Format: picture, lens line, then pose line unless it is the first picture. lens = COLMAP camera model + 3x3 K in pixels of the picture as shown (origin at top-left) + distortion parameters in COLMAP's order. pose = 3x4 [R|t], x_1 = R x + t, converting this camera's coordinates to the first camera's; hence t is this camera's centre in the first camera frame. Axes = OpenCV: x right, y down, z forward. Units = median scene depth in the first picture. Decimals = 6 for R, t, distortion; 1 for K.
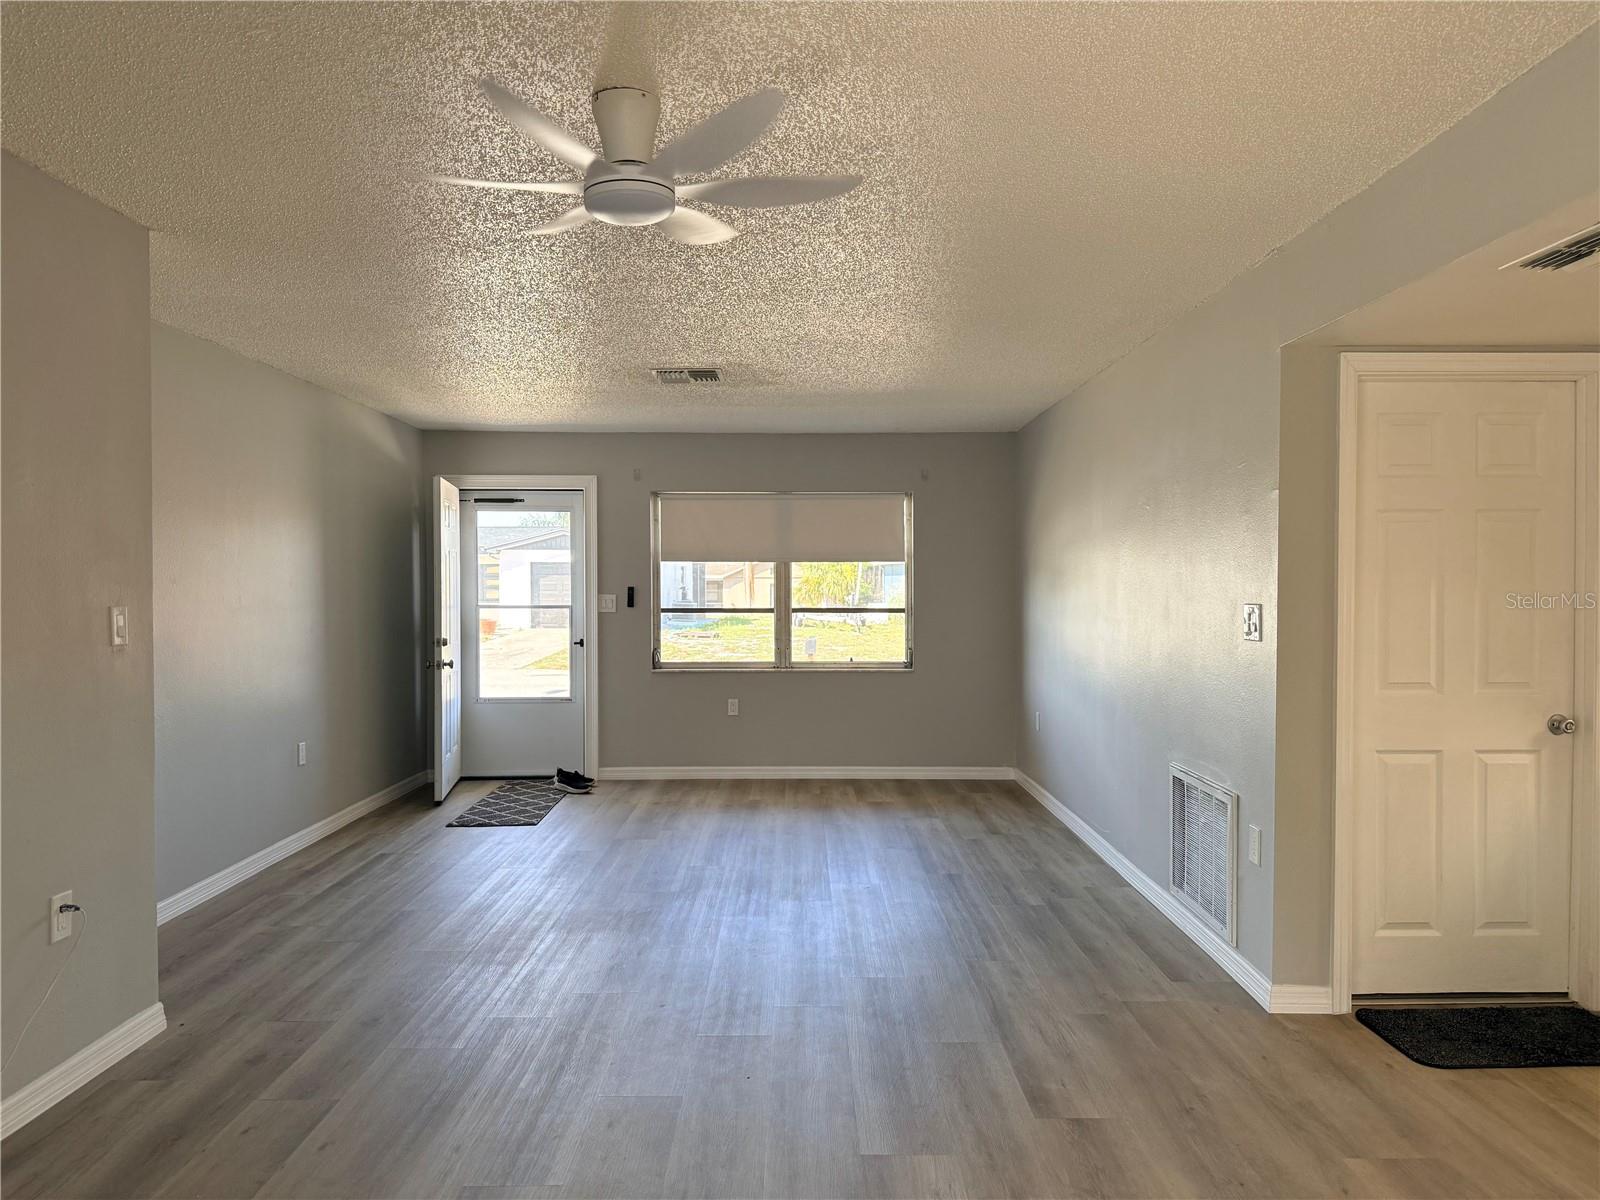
lens RADIAL K [[1134.6, 0, 801.7], [0, 1134.6, 599.5], [0, 0, 1]] dist [0.021876, -0.021067]
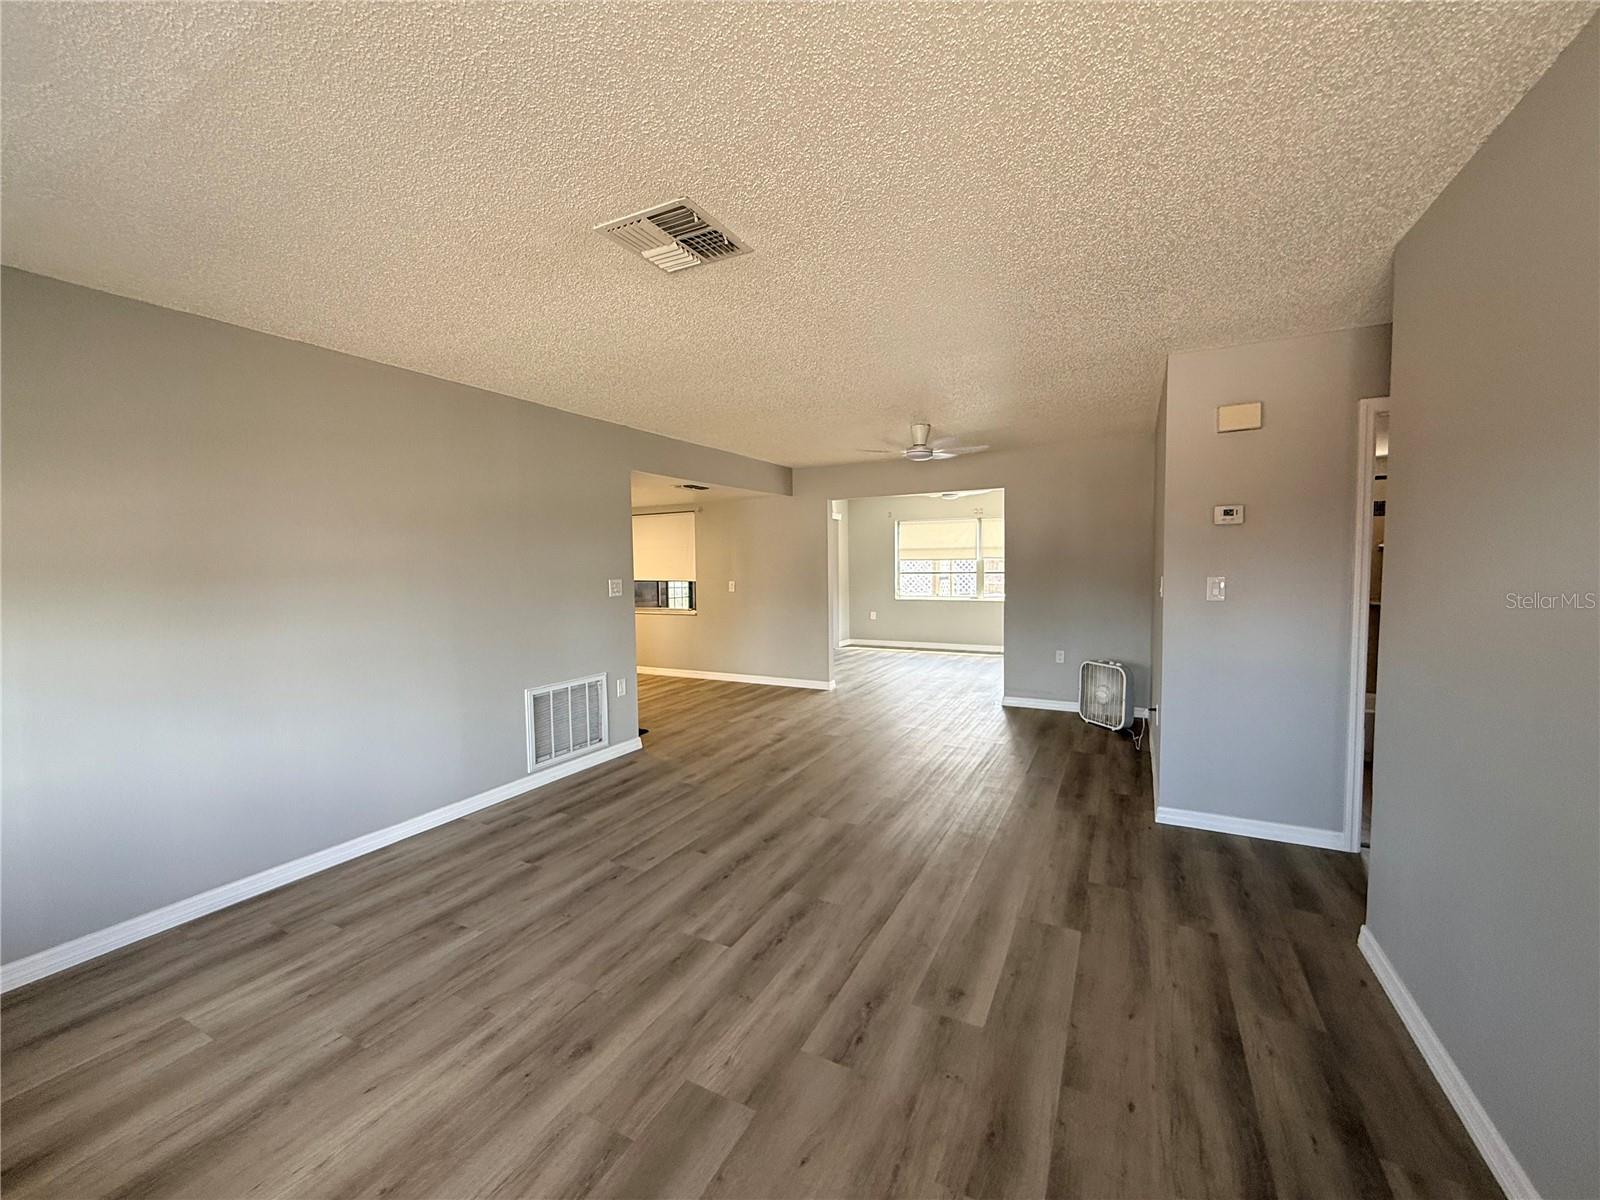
lens RADIAL K [[639.6, 0, 802.2], [0, 639.6, 599.3], [0, 0, 1]] dist [0.000362, -0.001432]
pose [[-0.887942, -0.011734, 0.459805, -0.436755], [0.022826, 0.997318, 0.069533, -0.031942], [-0.459388, 0.072237, -0.885294, 1.734255]]
